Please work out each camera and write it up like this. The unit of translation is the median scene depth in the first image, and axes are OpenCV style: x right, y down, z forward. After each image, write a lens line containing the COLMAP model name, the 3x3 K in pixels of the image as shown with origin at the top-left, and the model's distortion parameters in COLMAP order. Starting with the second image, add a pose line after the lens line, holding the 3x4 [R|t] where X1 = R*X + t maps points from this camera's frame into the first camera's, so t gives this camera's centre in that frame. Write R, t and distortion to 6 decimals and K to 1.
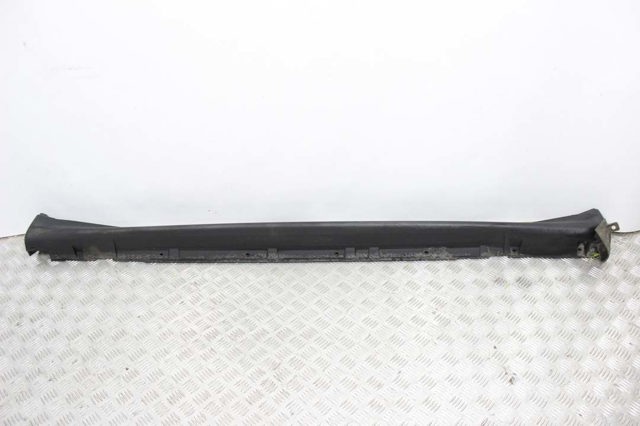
lens RADIAL K [[520.2, 0, 324.1], [0, 520.2, 215.2], [0, 0, 1]] dist [-0.136638, 0.074958]
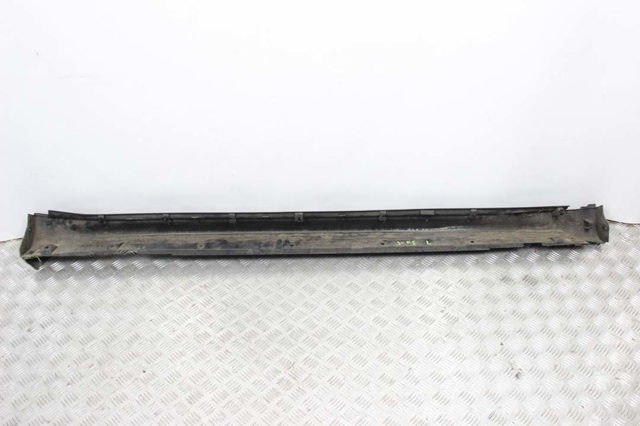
lens RADIAL K [[595.7, 0, 321.9], [0, 595.7, 218.5], [0, 0, 1]] dist [-0.095139, 0.000000]
pose [[0.999773, -0.012690, 0.017119, -0.045729], [0.012177, 0.999483, 0.029757, -0.034804], [-0.017487, -0.029542, 0.999411, -0.176710]]
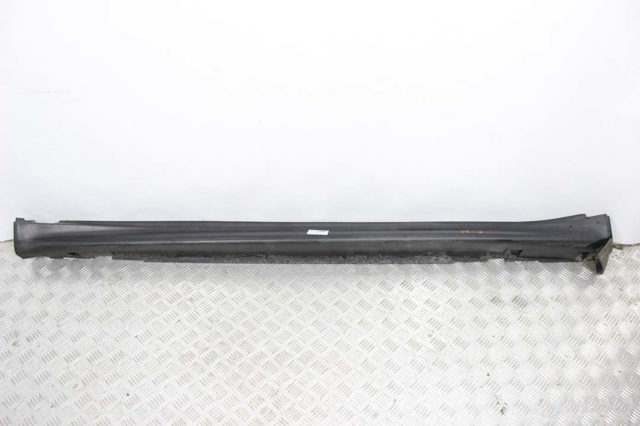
lens RADIAL K [[520.2, 0, 322.2], [0, 520.2, 216.7], [0, 0, 1]] dist [-0.136638, 0.074958]
pose [[0.999760, 0.007423, 0.020615, -0.021425], [-0.010598, 0.987304, 0.158489, -0.206780], [-0.019177, -0.158669, 0.987146, 0.046700]]
